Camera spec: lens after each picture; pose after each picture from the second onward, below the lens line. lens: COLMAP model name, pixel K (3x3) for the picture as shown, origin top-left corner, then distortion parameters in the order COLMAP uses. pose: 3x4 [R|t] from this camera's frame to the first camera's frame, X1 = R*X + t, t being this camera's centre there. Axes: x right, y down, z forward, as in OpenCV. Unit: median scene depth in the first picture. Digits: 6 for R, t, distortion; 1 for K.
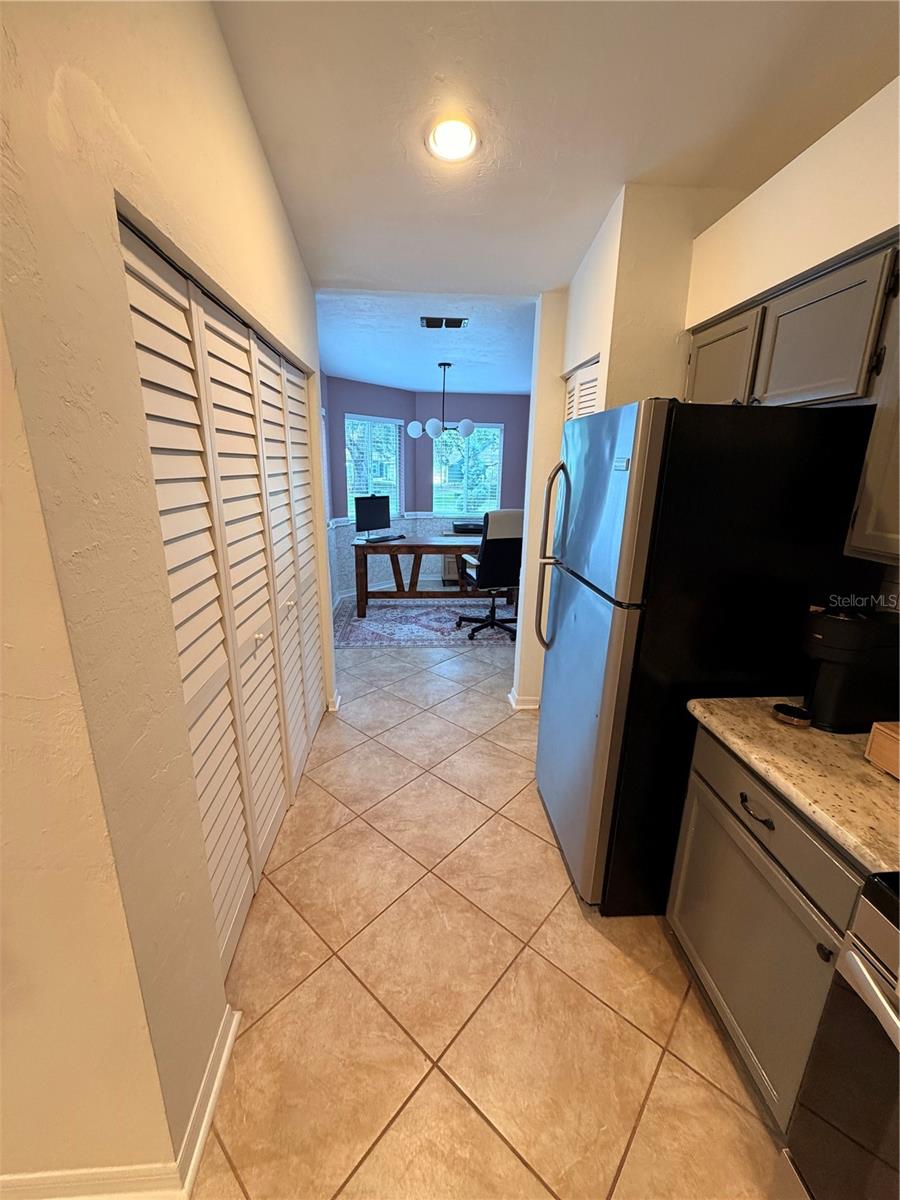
lens RADIAL K [[478.3, 0, 449.2], [0, 478.3, 597.9], [0, 0, 1]] dist [0.000000, 0.000120]
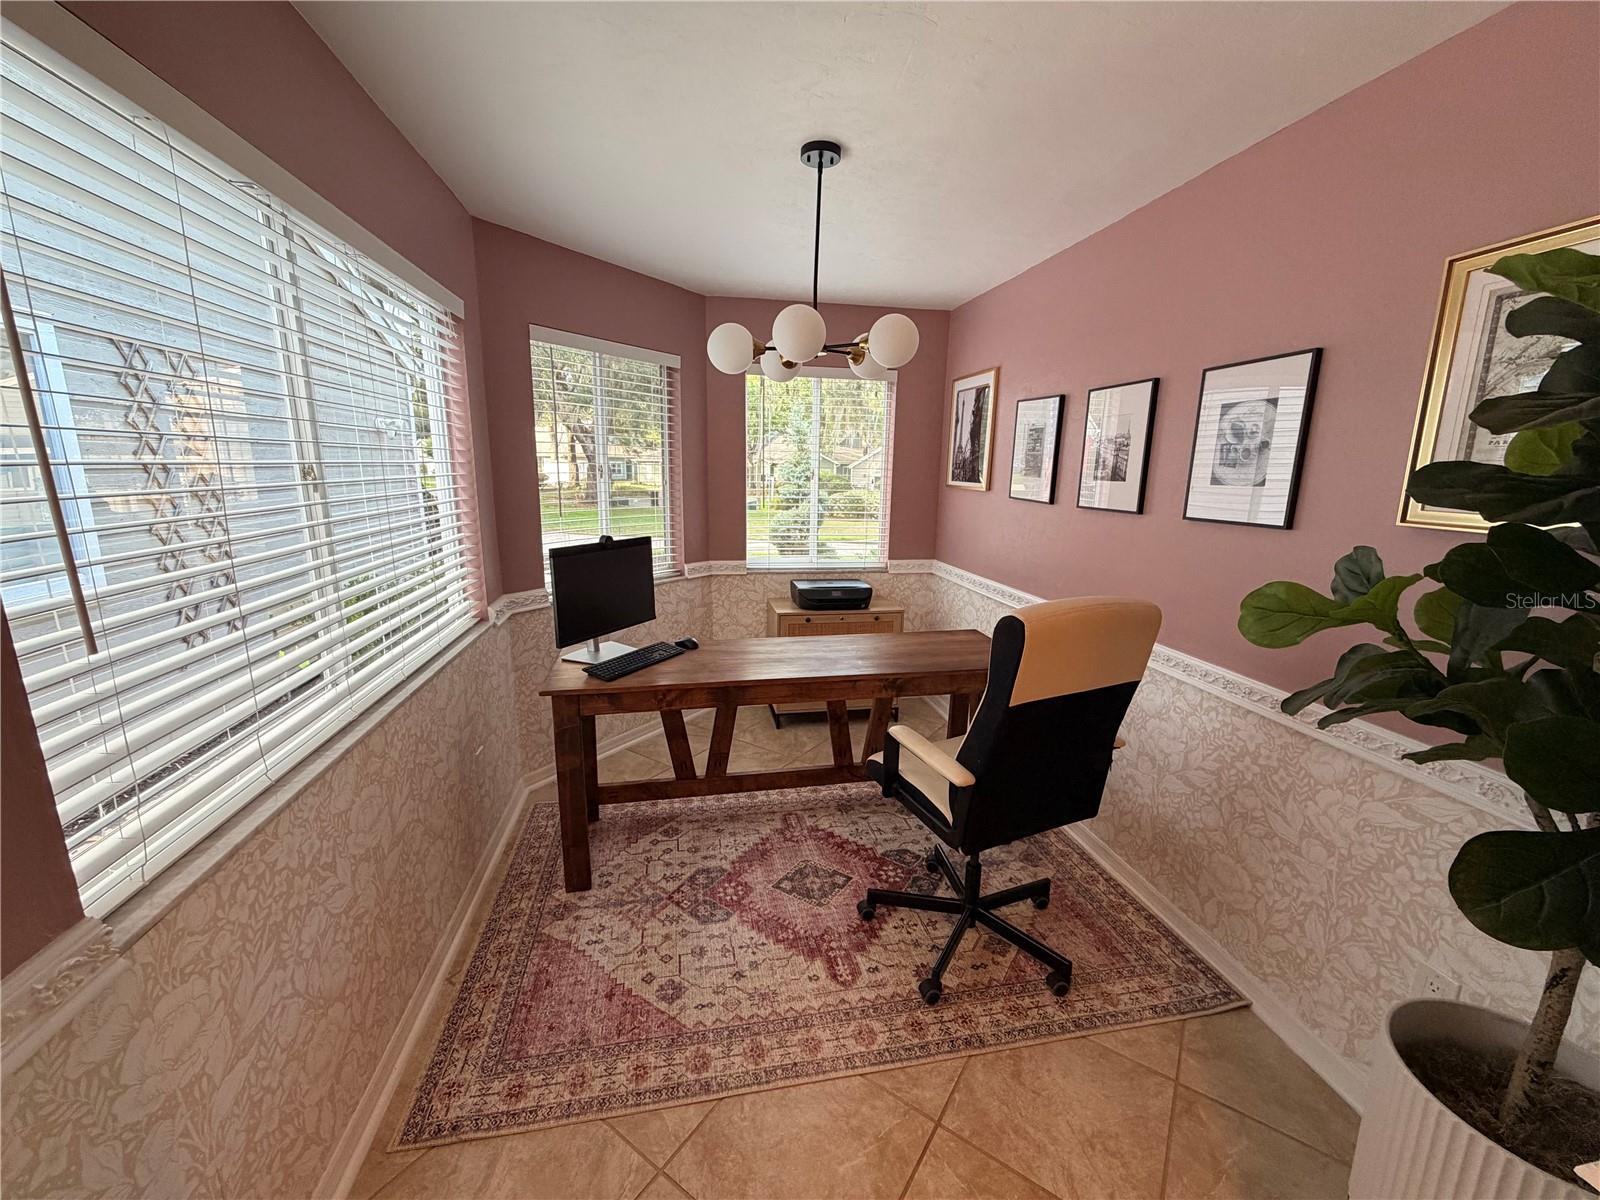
lens RADIAL K [[637.8, 0, 796.5], [0, 637.8, 599.3], [0, 0, 1]] dist [0.000000, 0.000120]
pose [[0.993249, -0.026872, 0.112849, -0.077982], [0.033640, 0.997720, -0.058502, -0.146306], [-0.111020, 0.061903, 0.991888, 0.548474]]
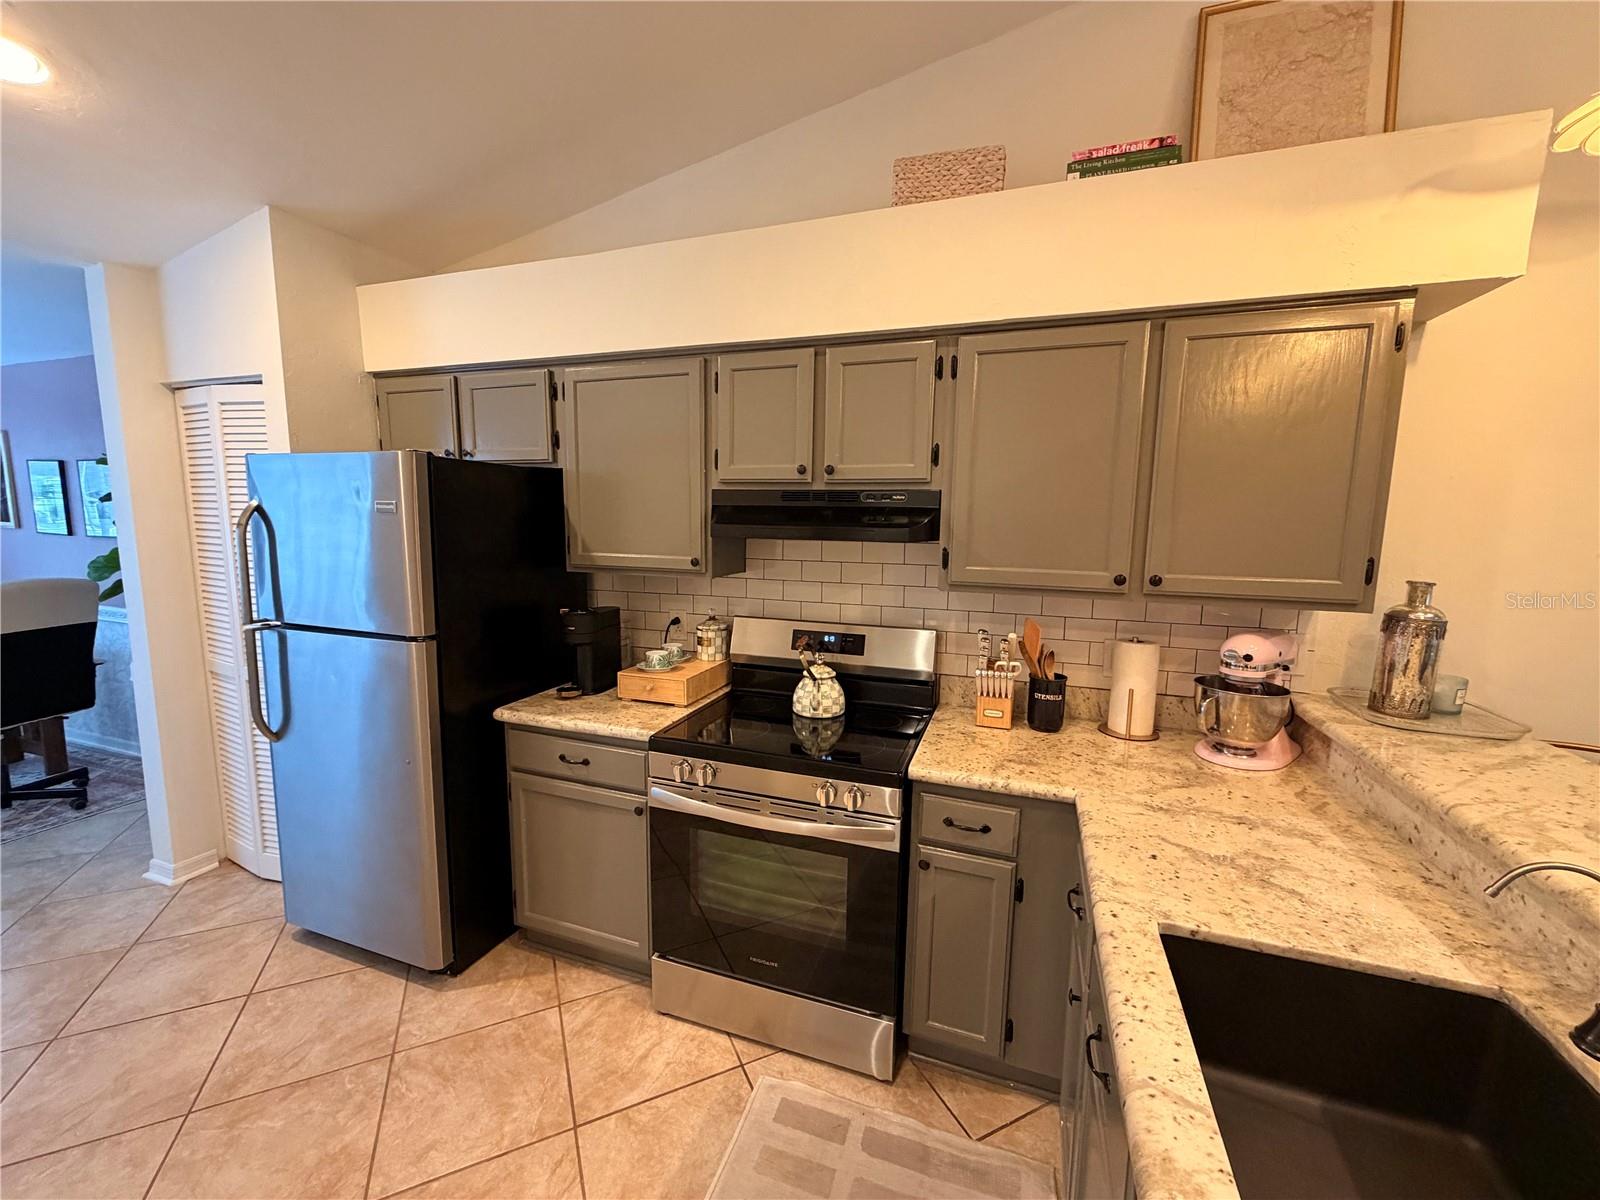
lens RADIAL K [[637.8, 0, 796.6], [0, 637.8, 601.6], [0, 0, 1]] dist [-0.000042, 0.000190]
pose [[0.399876, -0.131174, 0.907134, -0.165973], [0.236692, 0.970915, 0.036060, 0.024032], [-0.885481, 0.200292, 0.419294, -0.096244]]
